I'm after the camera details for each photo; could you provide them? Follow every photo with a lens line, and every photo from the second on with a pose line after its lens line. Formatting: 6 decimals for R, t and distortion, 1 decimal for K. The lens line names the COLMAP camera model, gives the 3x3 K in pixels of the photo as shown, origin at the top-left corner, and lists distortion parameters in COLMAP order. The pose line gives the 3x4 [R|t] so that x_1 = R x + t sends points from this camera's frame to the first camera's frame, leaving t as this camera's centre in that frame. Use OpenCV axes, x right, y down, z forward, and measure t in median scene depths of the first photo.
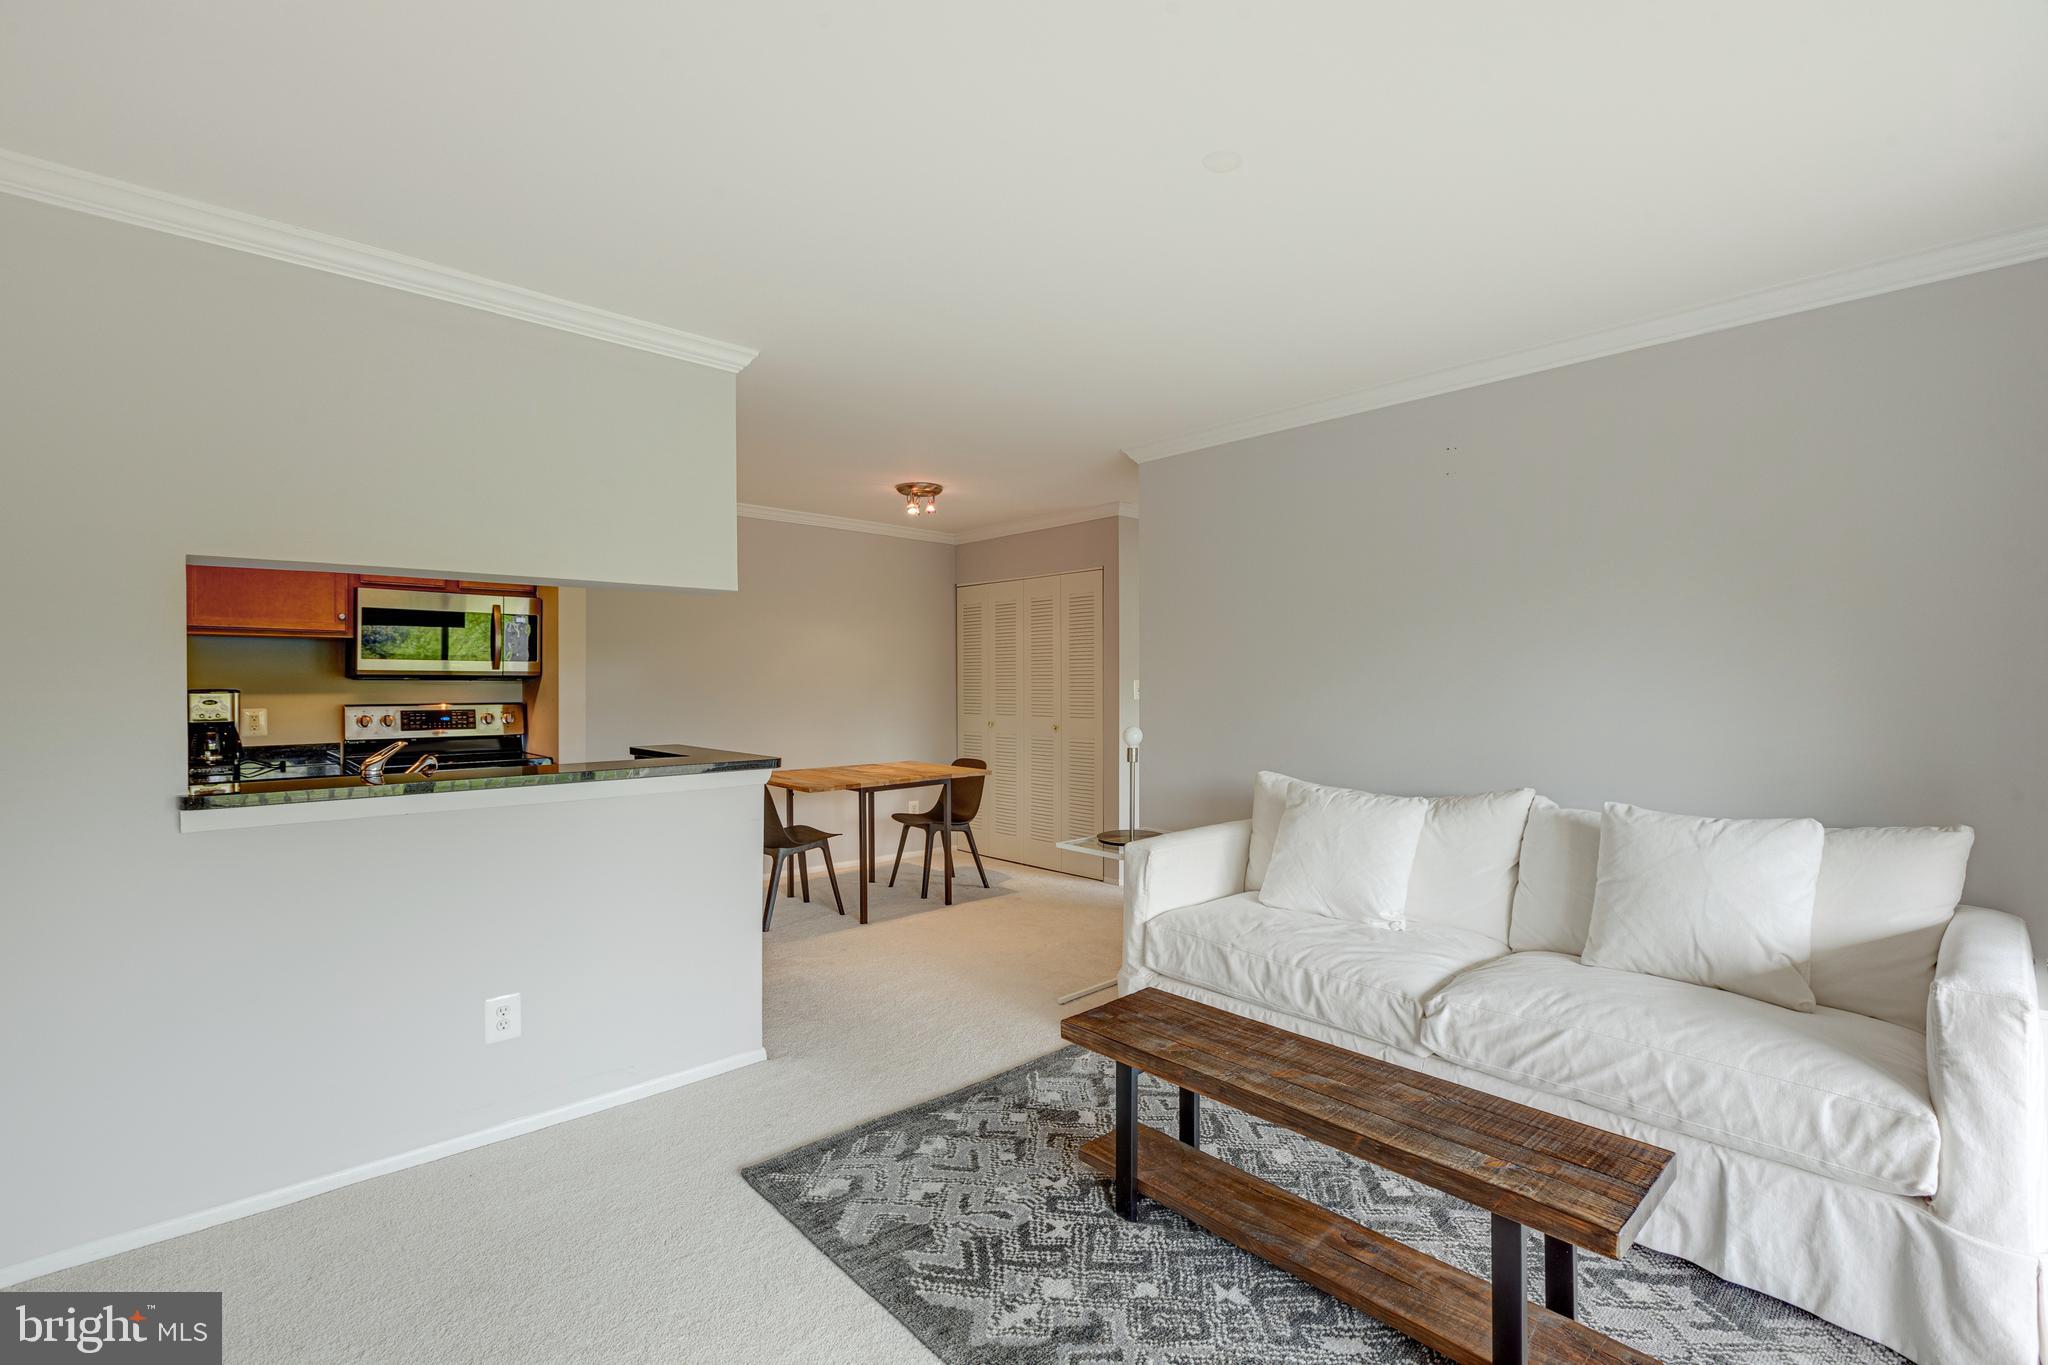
lens RADIAL K [[903.9, 0, 1028.4], [0, 903.9, 678.4], [0, 0, 1]] dist [-0.000657, -0.000095]
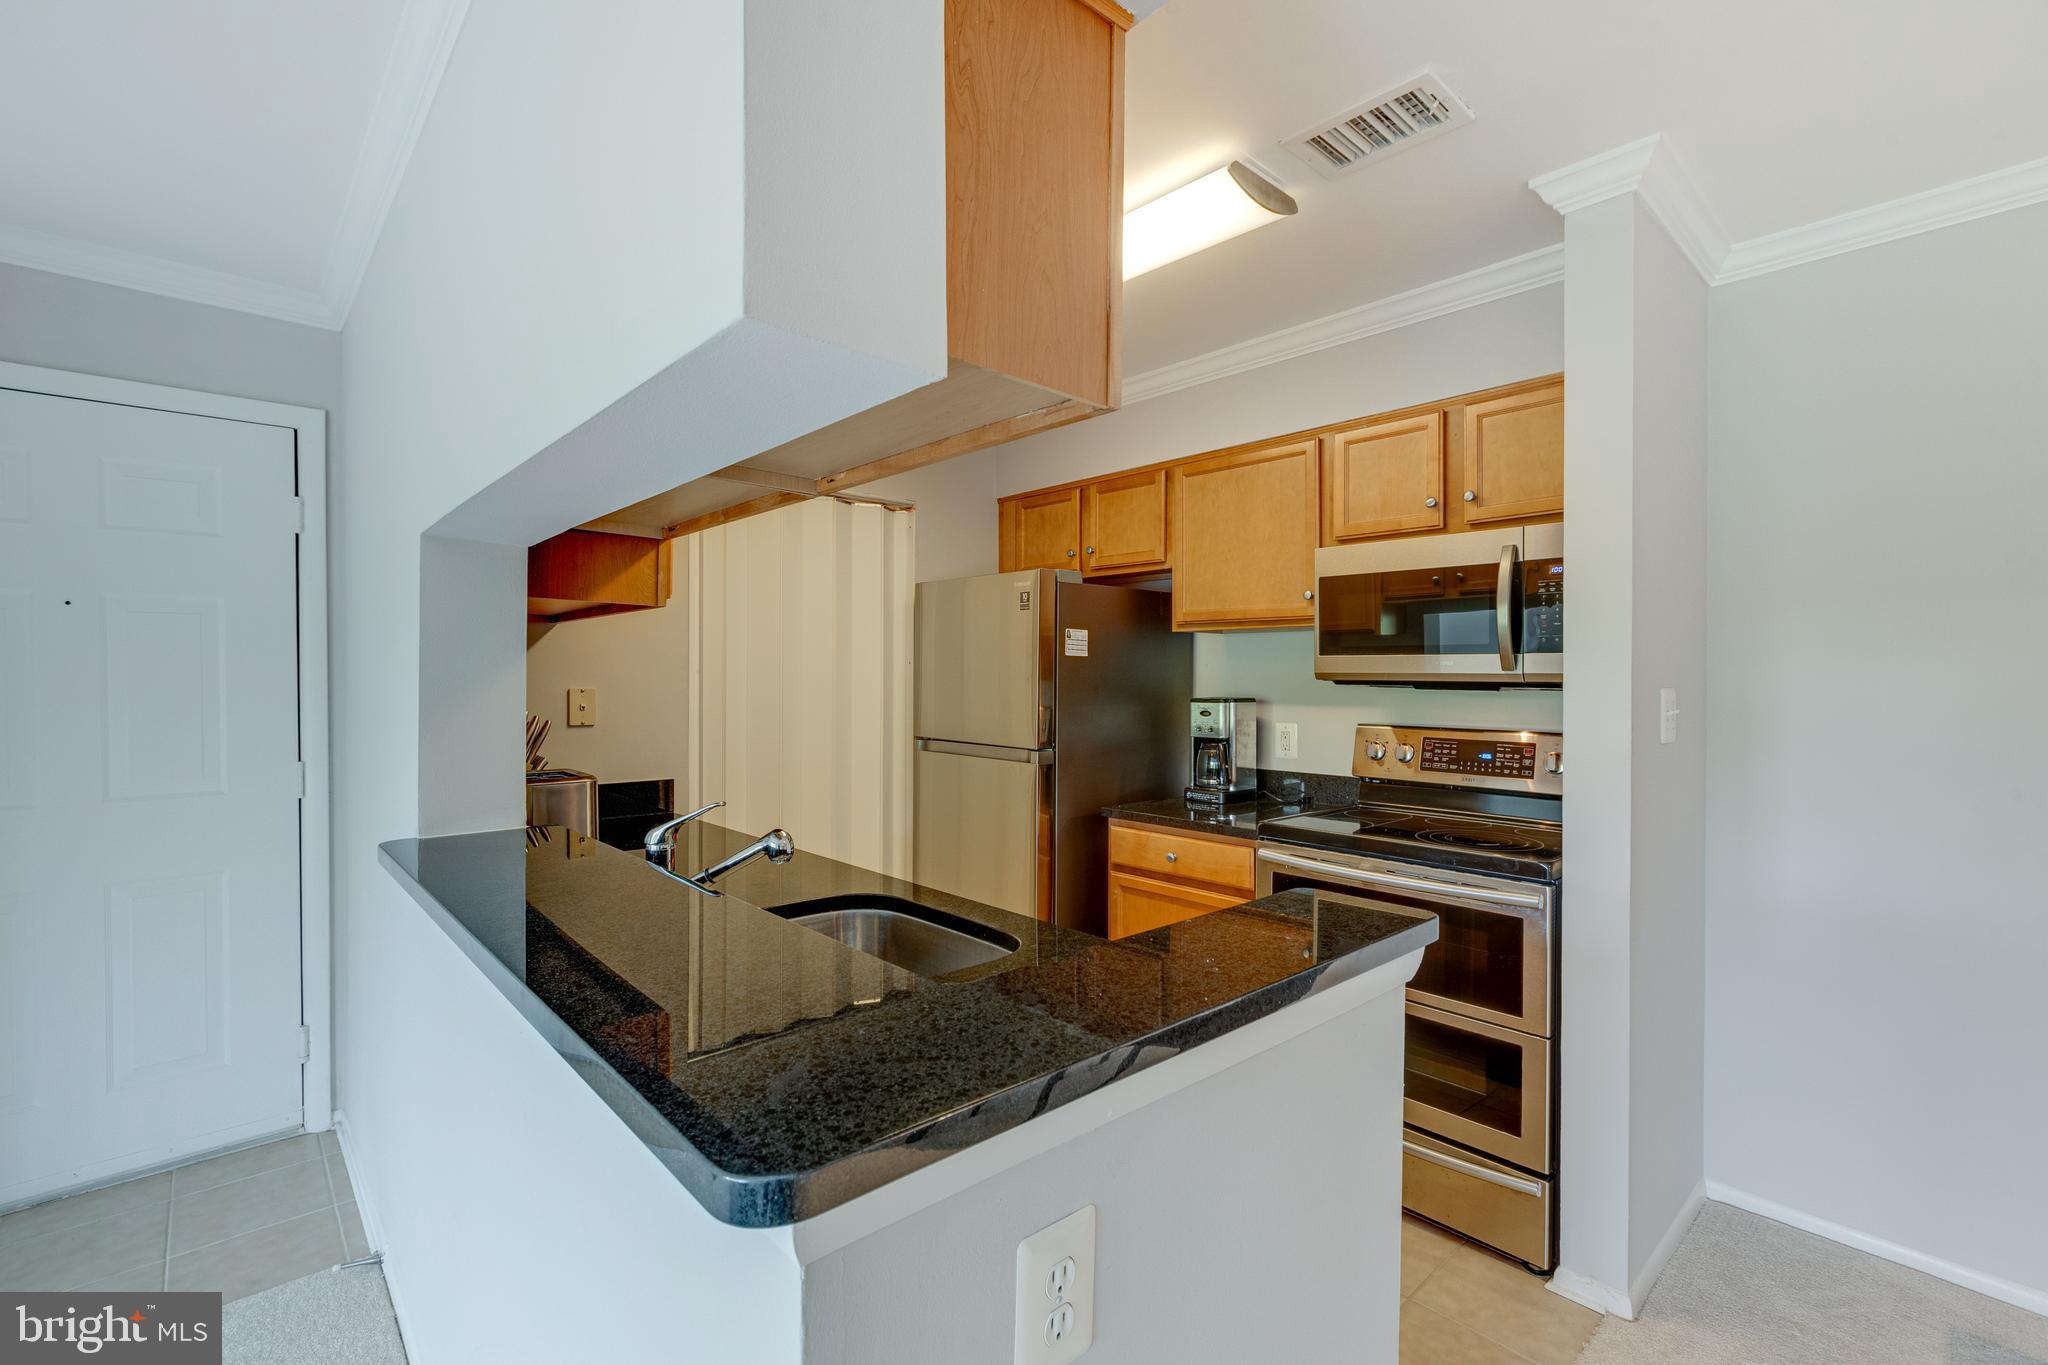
lens RADIAL K [[903.9, 0, 1028.4], [0, 903.9, 678.4], [0, 0, 1]] dist [-0.000657, -0.000095]
pose [[-0.005324, 0.003817, -0.999979, -0.120282], [-0.000971, 0.999992, 0.003823, -0.012180], [0.999985, 0.000991, -0.005321, 1.253086]]
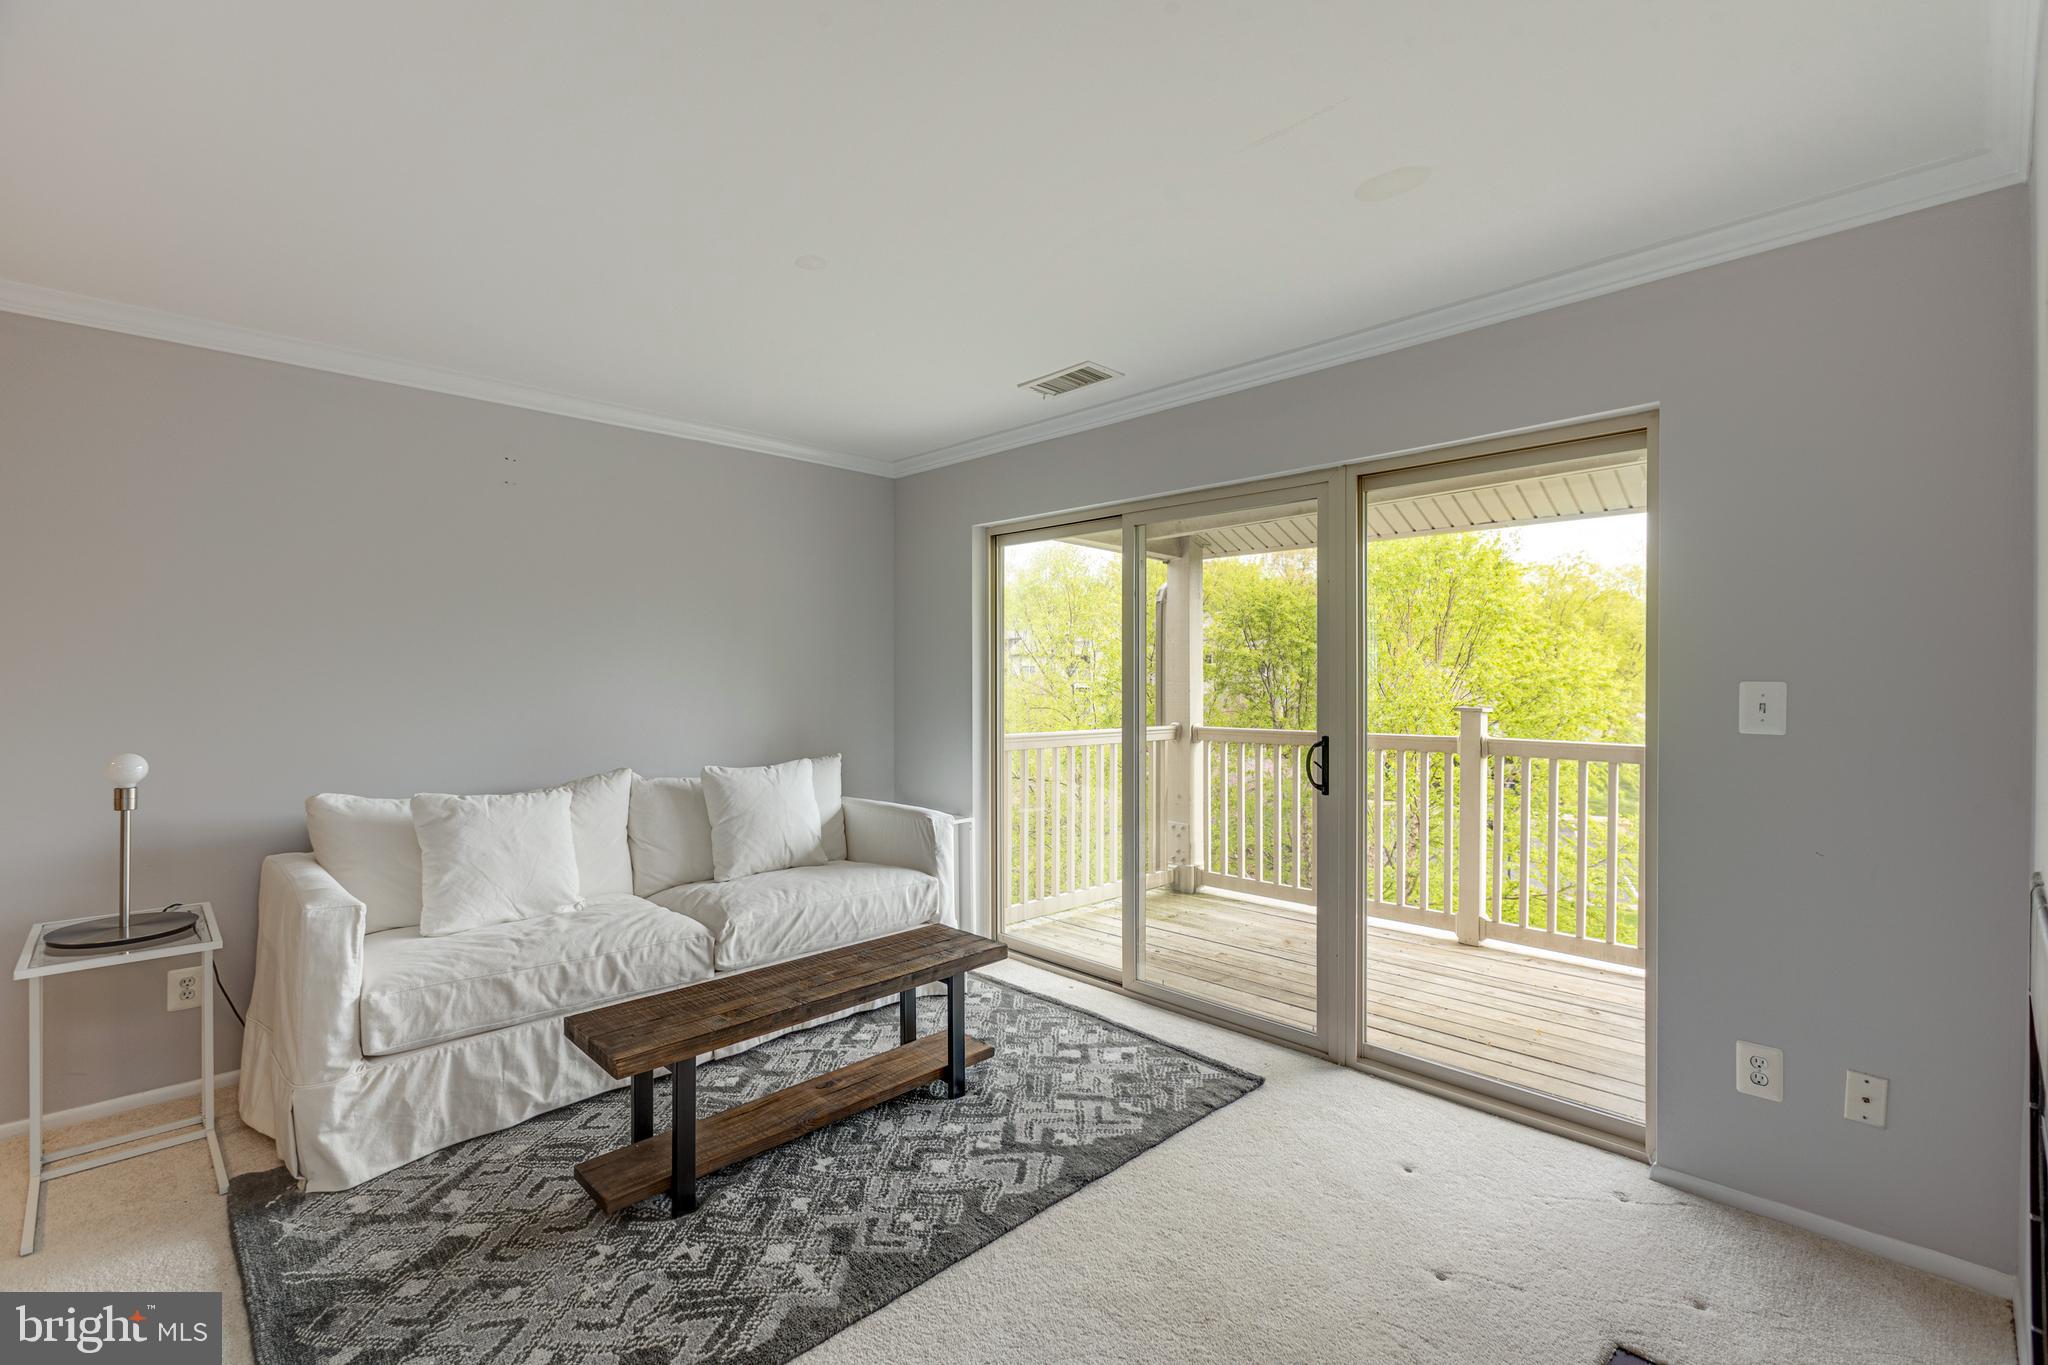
lens RADIAL K [[905.6, 0, 1027.0], [0, 905.6, 678.5], [0, 0, 1]] dist [0.000397, 0.000786]
pose [[-0.035557, -0.002082, 0.999365, -0.767052], [-0.001603, 0.999997, 0.002026, -0.002230], [-0.999366, -0.001529, -0.035560, 0.550291]]
